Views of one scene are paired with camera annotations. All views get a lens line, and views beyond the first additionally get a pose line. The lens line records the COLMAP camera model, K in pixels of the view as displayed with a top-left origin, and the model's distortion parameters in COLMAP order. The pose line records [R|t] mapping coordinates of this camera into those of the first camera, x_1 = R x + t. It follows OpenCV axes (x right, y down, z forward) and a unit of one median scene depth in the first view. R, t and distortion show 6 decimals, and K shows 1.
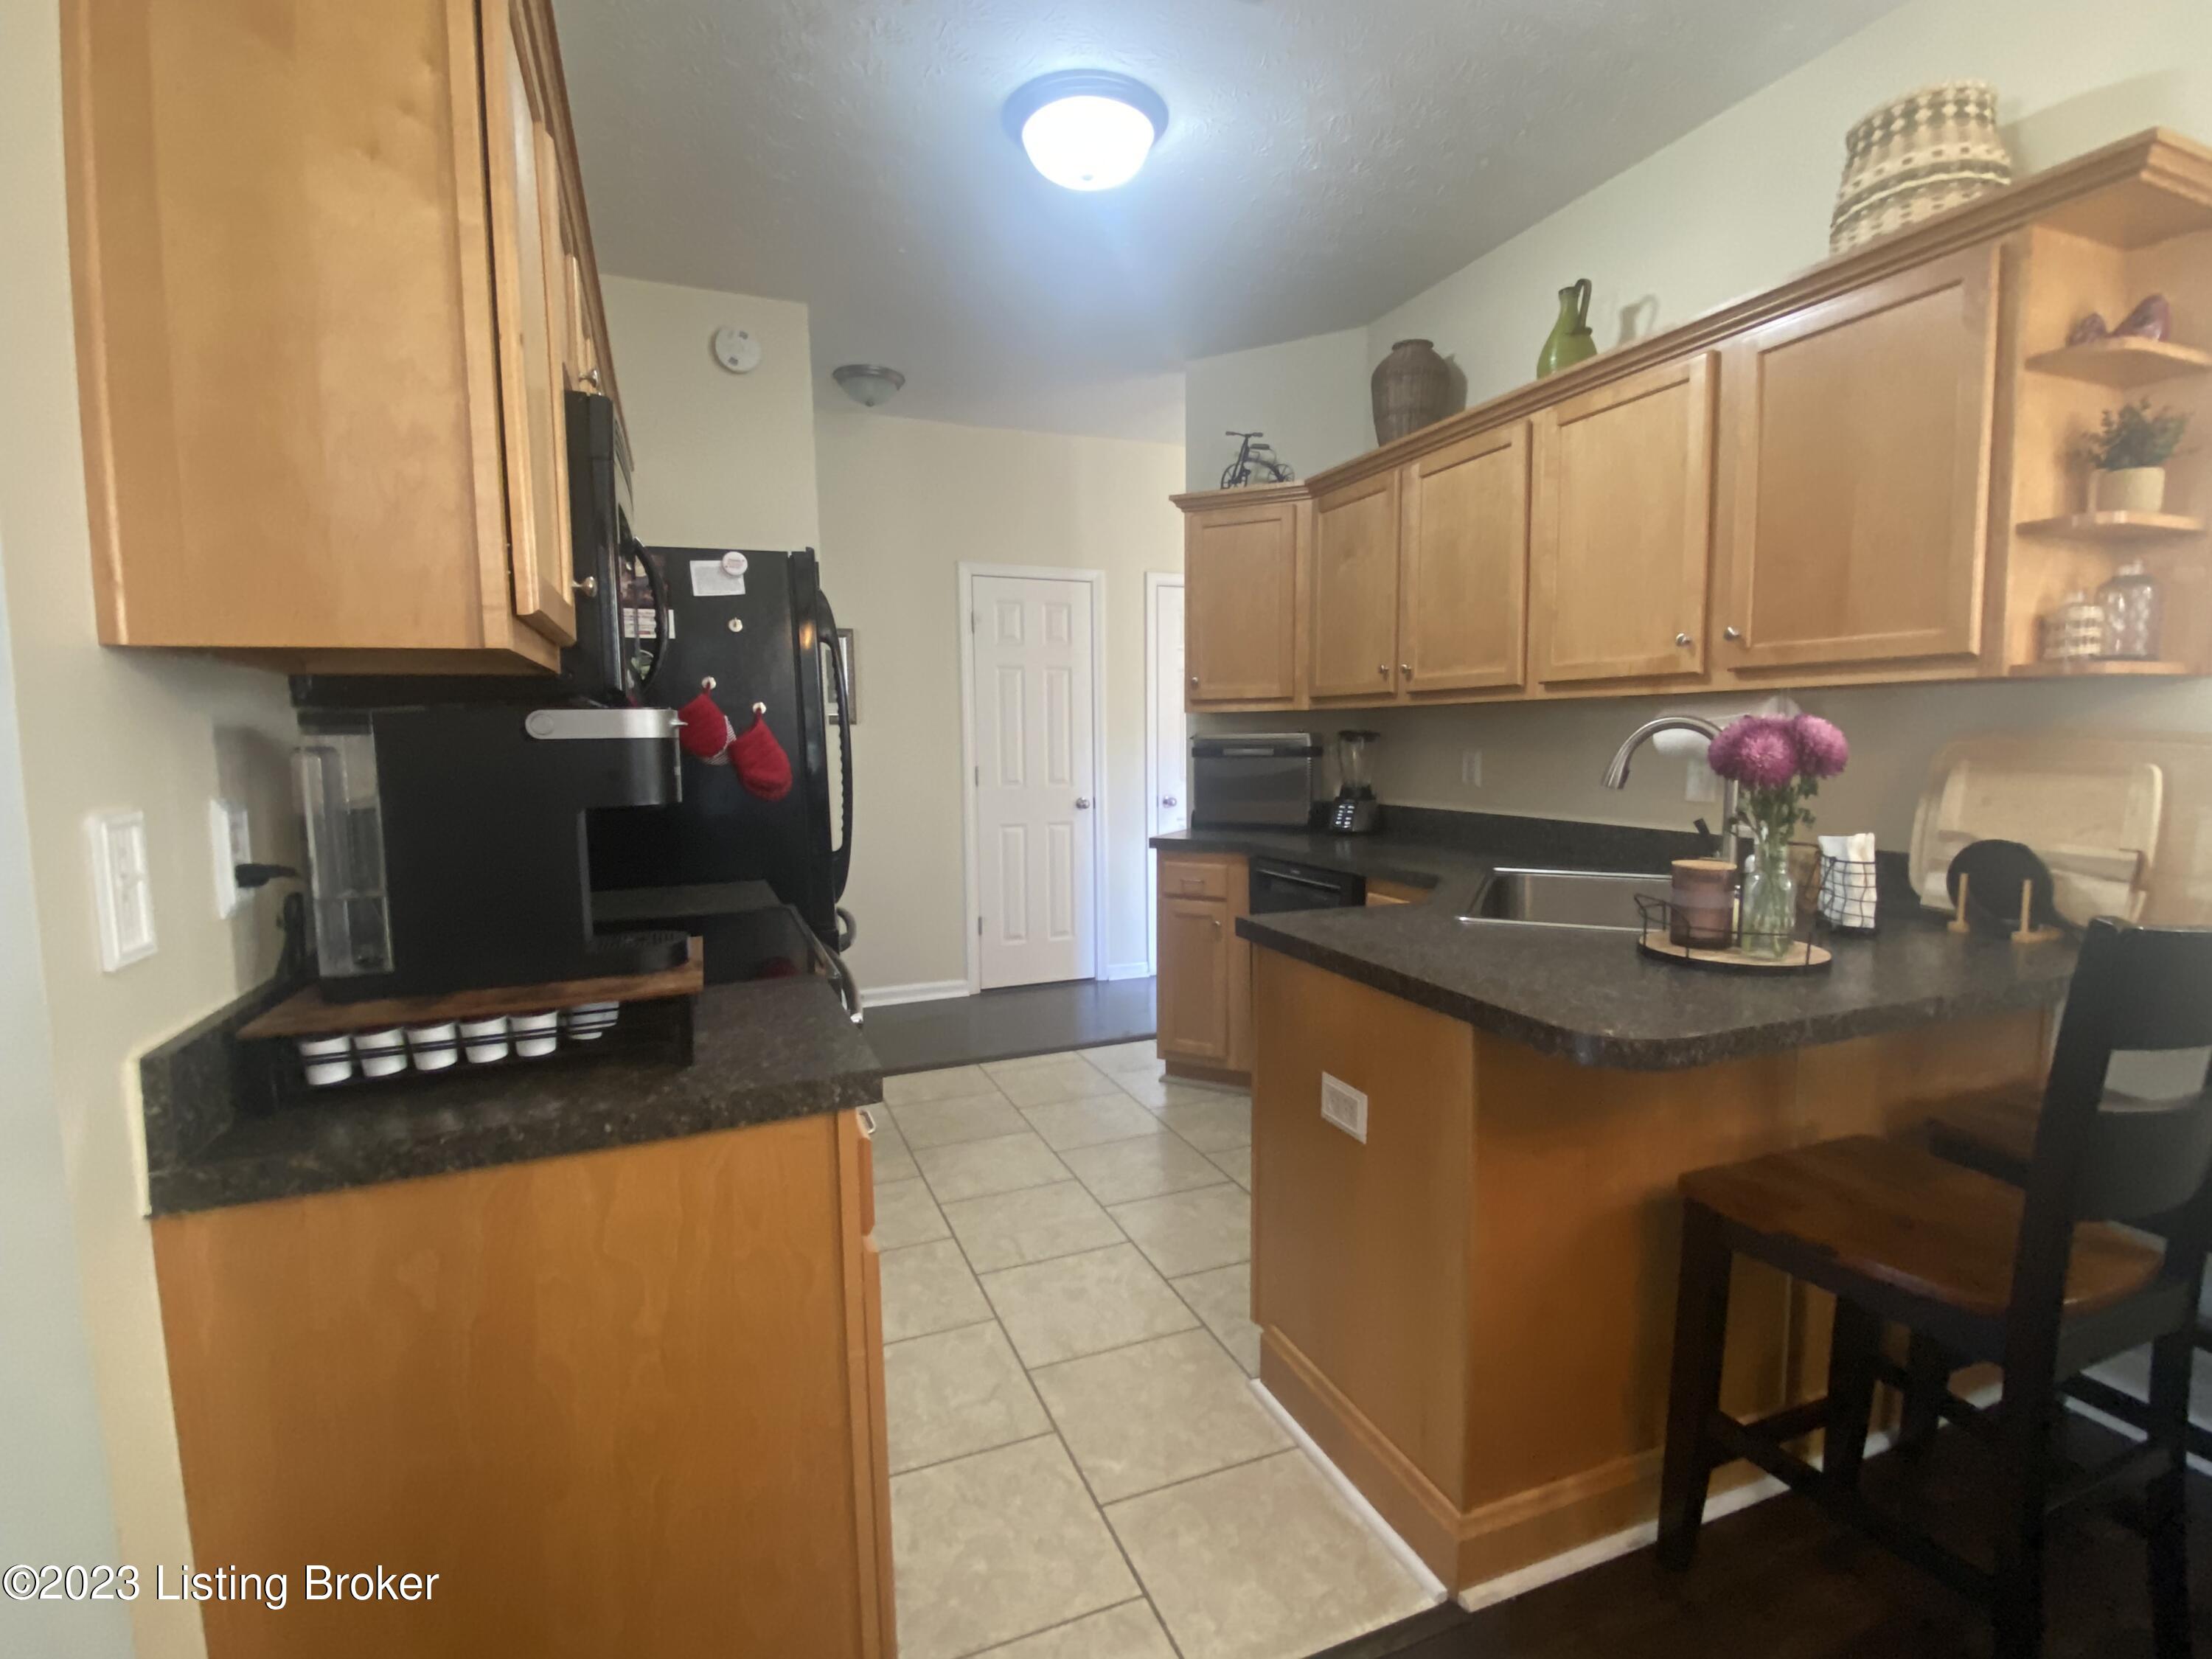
lens RADIAL K [[1017.5, 0, 1106.0], [0, 1017.5, 829.5], [0, 0, 1]] dist [-0.000049, -0.028575]
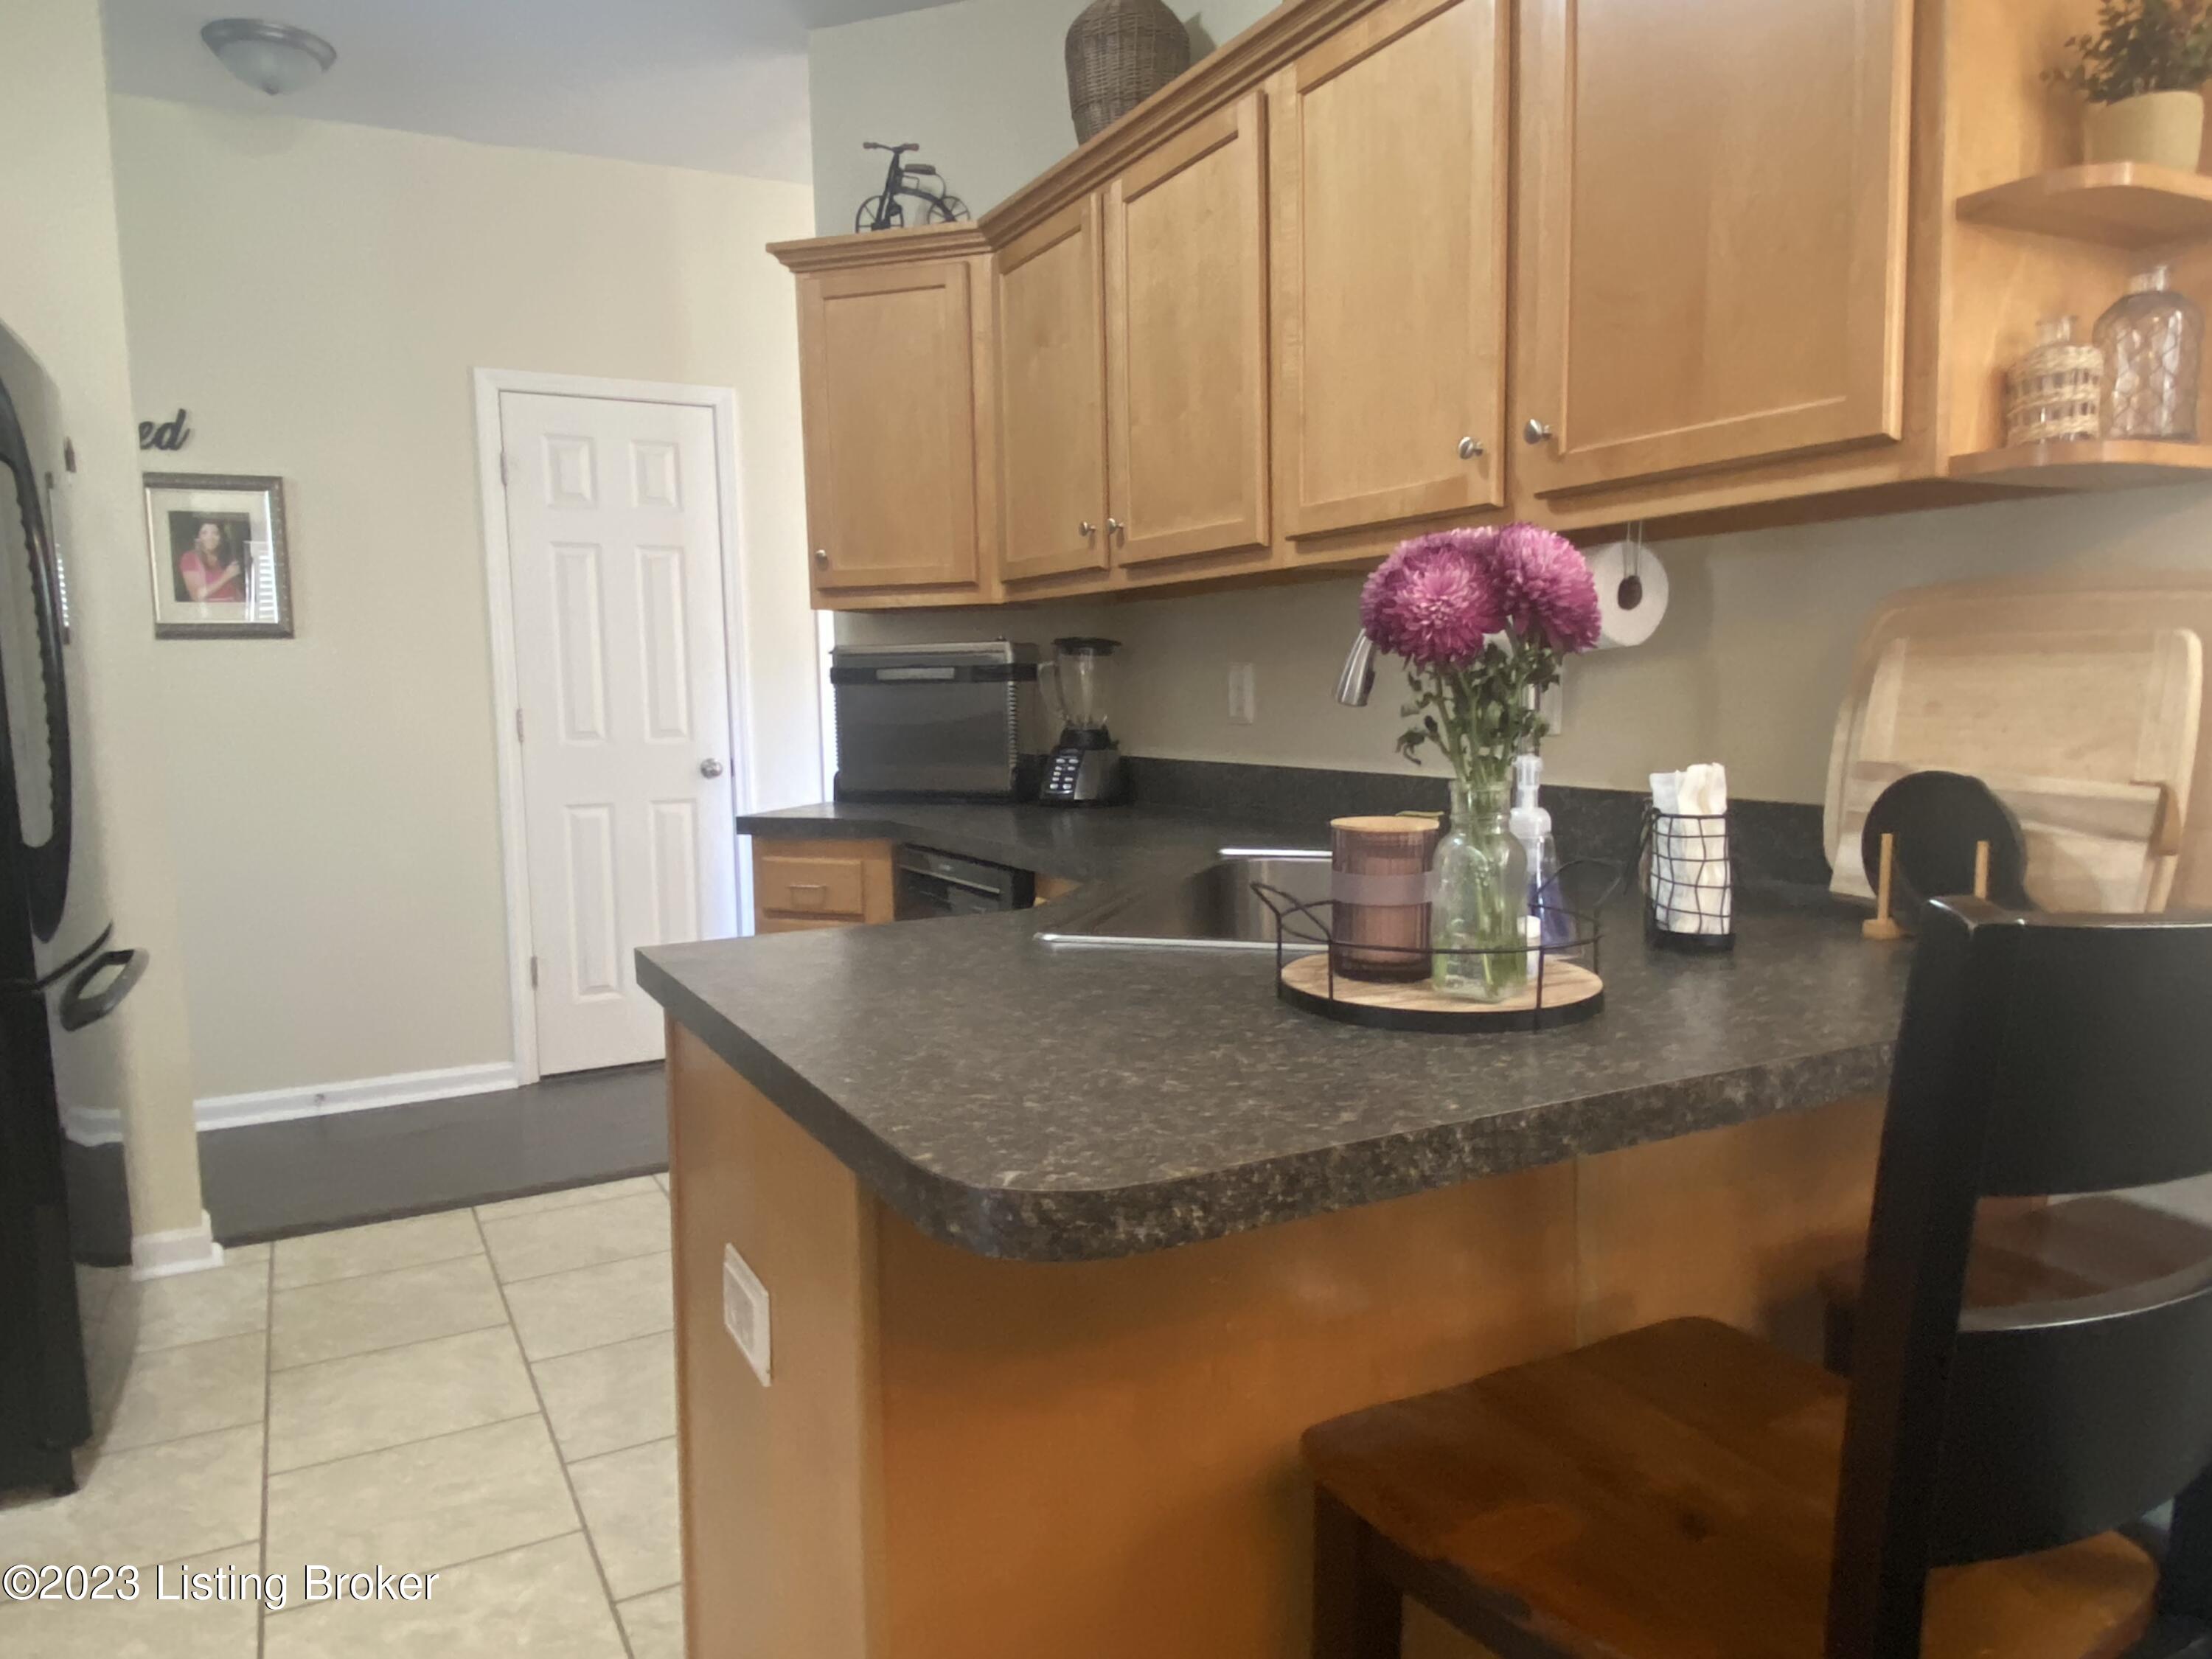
lens RADIAL K [[1488.8, 0, 1106.0], [0, 1488.8, 829.5], [0, 0, 1]] dist [0.043430, -0.106248]
pose [[0.991712, -0.020449, 0.126843, 0.228567], [0.019444, 0.999769, 0.009150, 0.018450], [-0.127001, -0.006608, 0.991881, 0.161274]]
